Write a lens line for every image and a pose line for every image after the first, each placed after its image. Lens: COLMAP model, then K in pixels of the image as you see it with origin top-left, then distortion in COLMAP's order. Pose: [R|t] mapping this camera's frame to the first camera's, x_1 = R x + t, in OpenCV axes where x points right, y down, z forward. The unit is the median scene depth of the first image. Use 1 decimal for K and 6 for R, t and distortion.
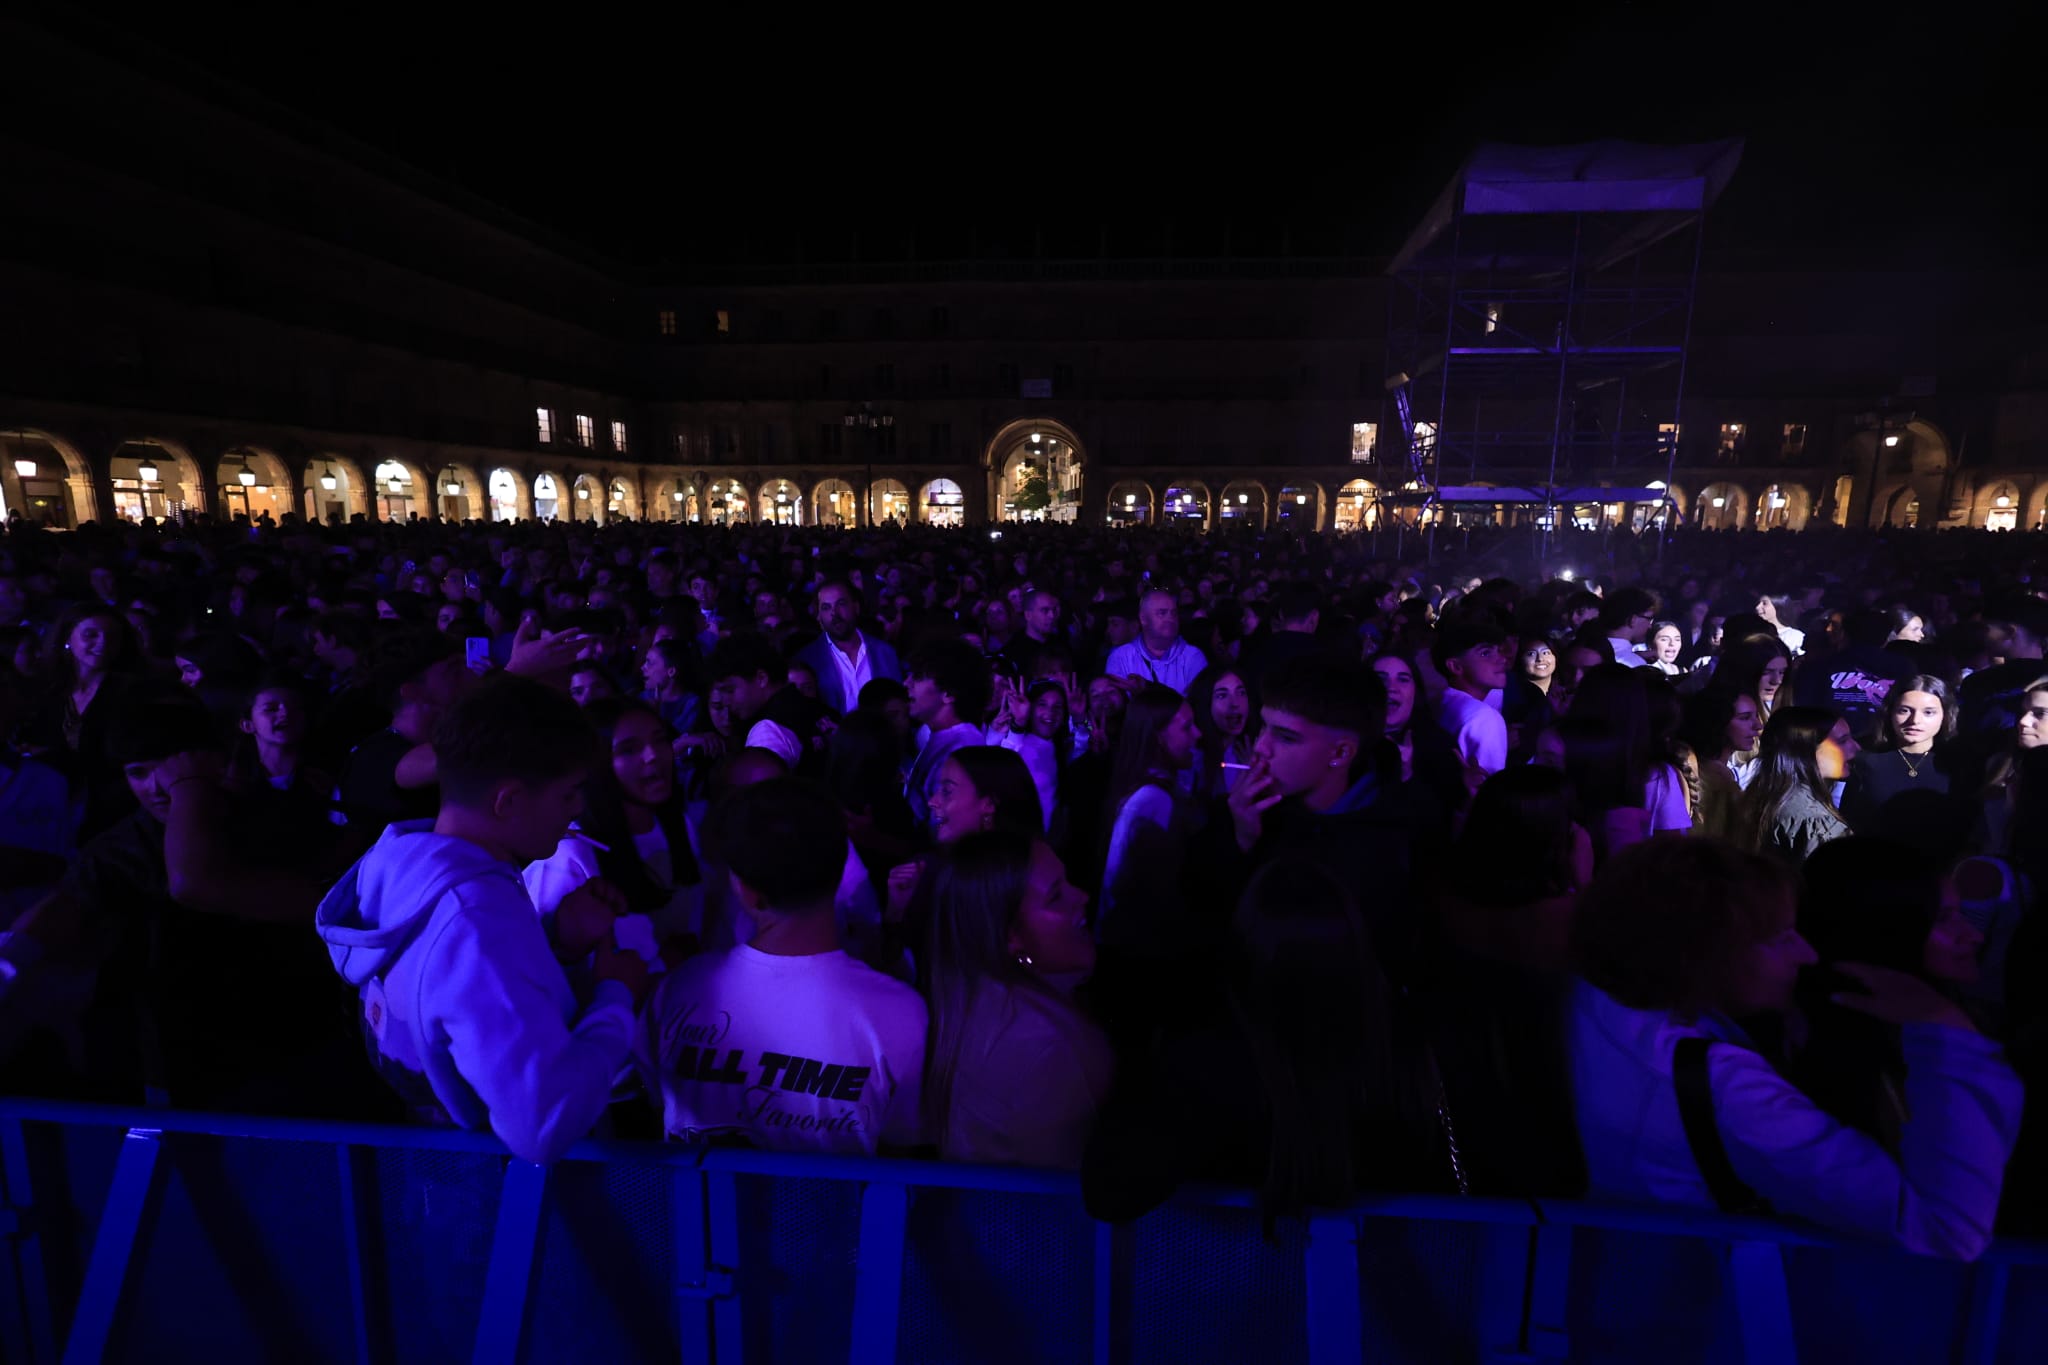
lens RADIAL K [[944.8, 0, 1025.4], [0, 944.8, 678.8], [0, 0, 1]] dist [-0.001439, 0.000427]
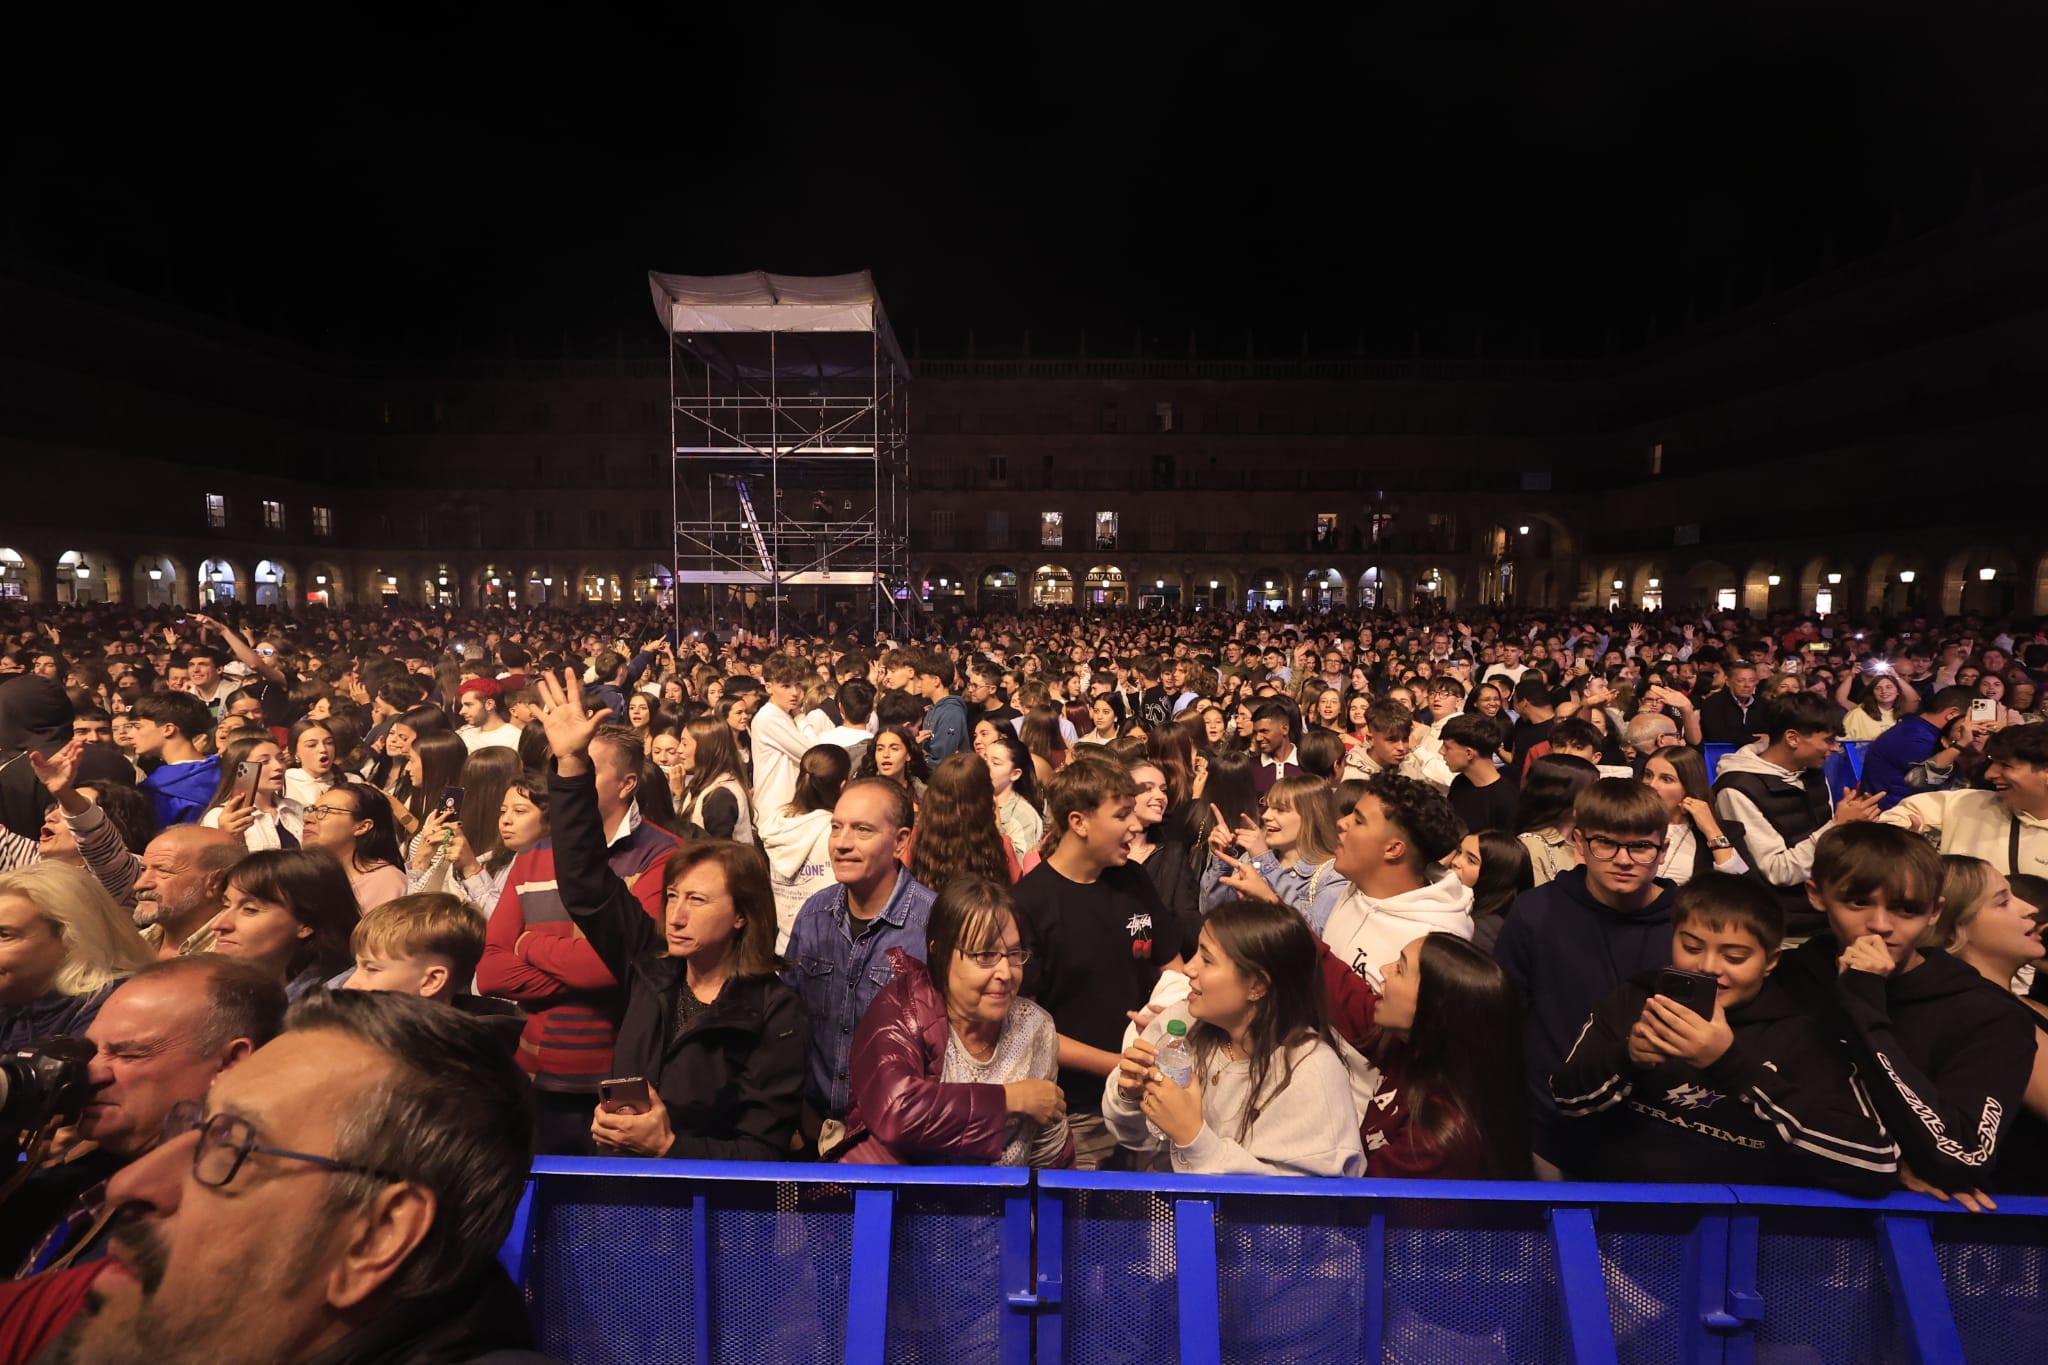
lens RADIAL K [[944.8, 0, 1023.0], [0, 944.8, 686.4], [0, 0, 1]] dist [-0.001439, 0.000427]
pose [[0.997815, -0.007919, 0.065593, 0.264682], [0.013075, 0.996824, -0.078557, 0.008025], [-0.064763, 0.079243, 0.994749, -0.038296]]
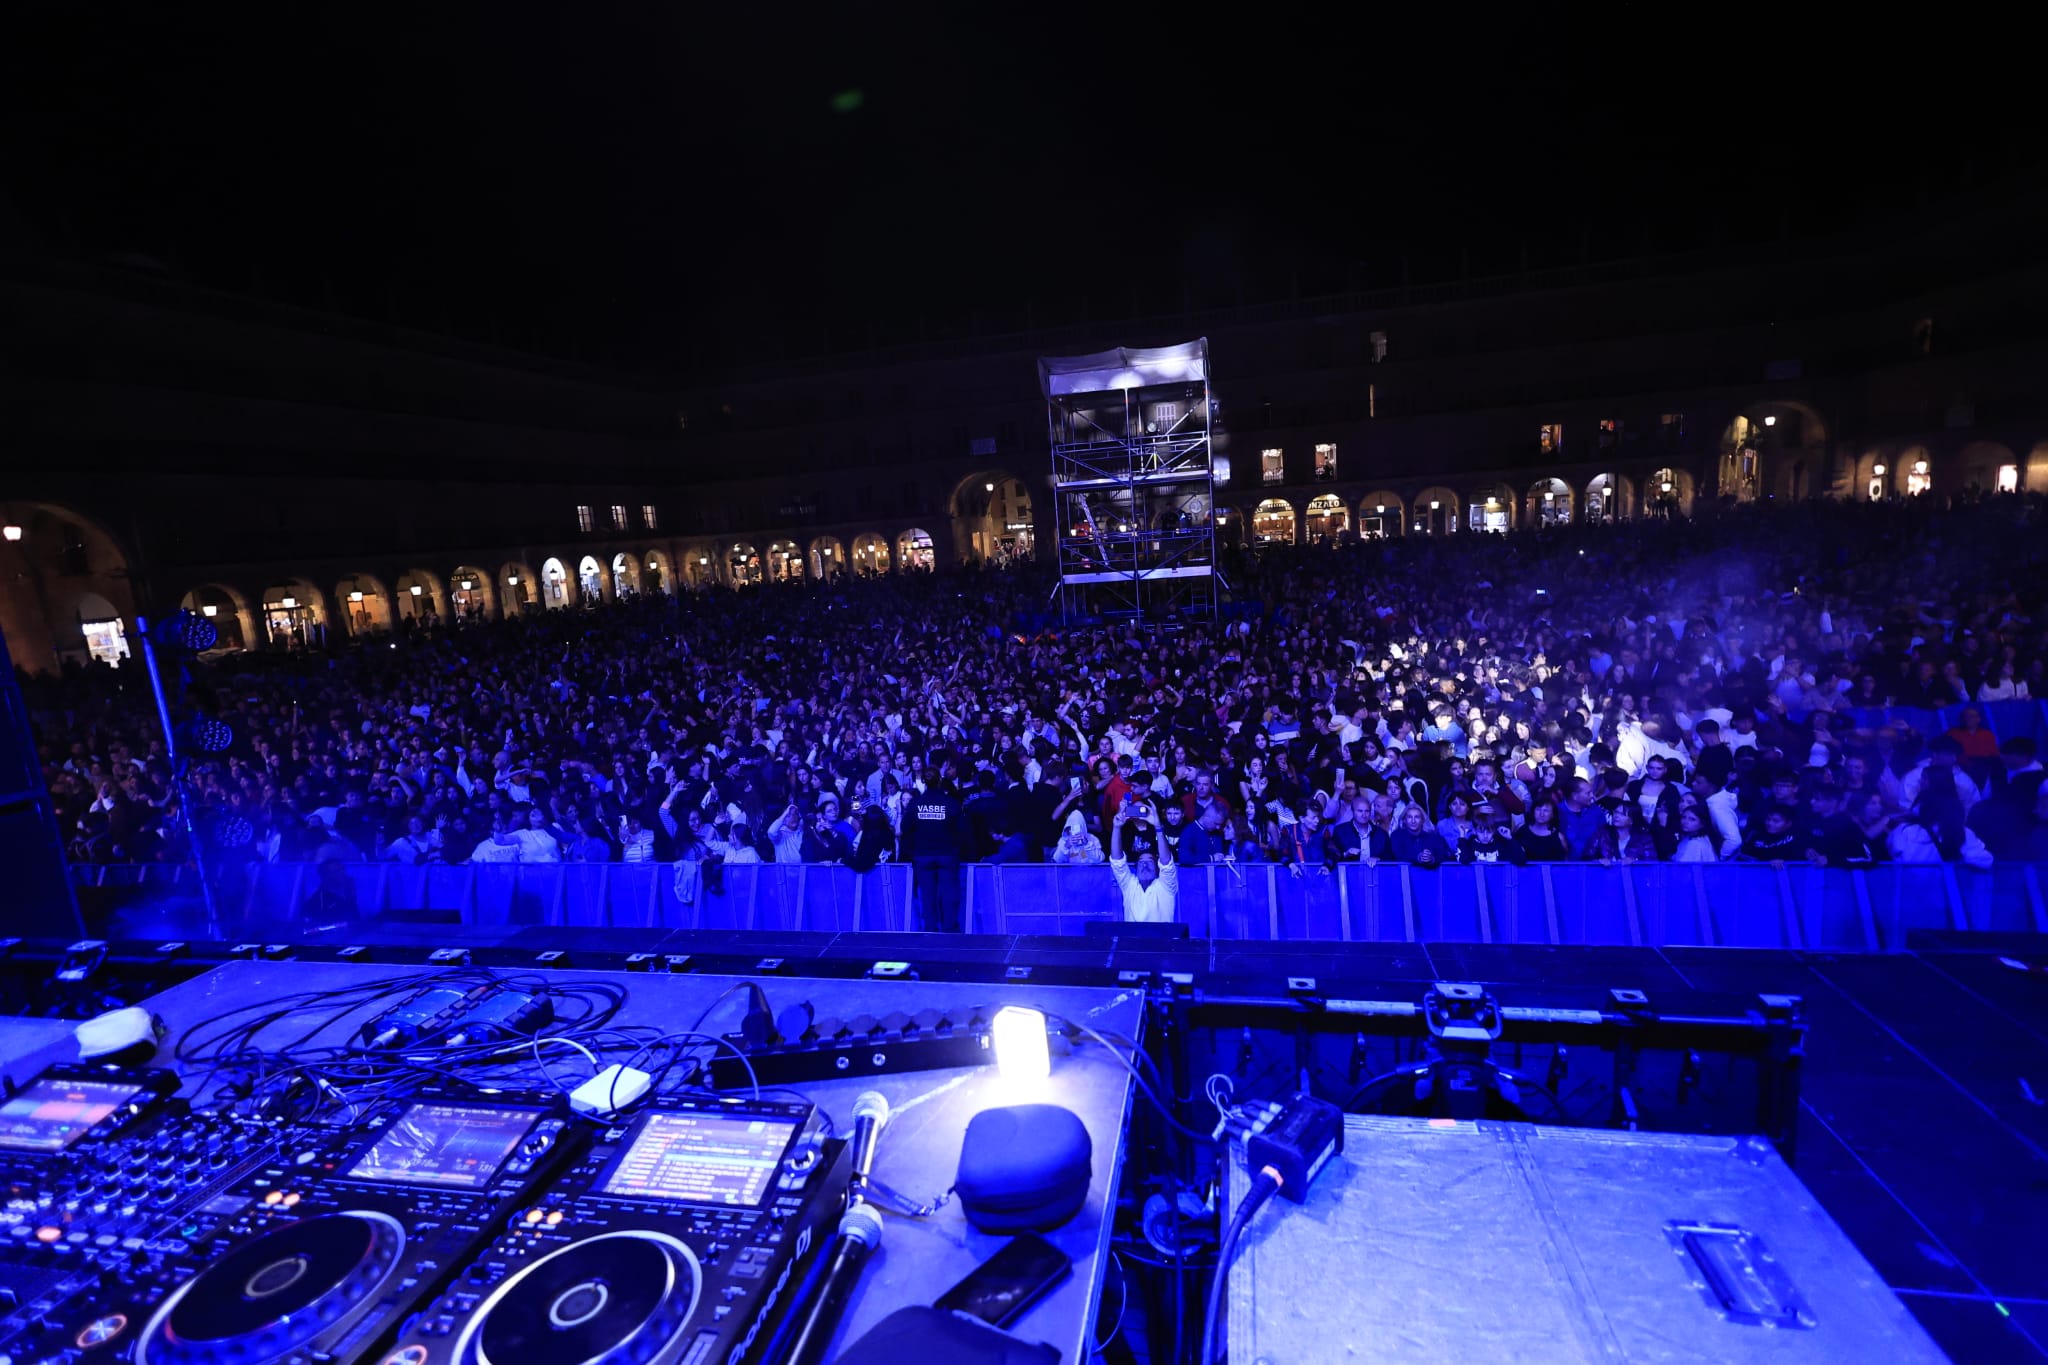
lens RADIAL K [[944.8, 0, 1027.3], [0, 944.8, 683.6], [0, 0, 1]] dist [-0.001439, 0.000427]
pose [[0.991147, -0.066740, -0.114774, 0.187309], [0.067570, 0.997709, 0.003346, -0.015331], [0.114288, -0.011072, 0.993386, -0.162561]]
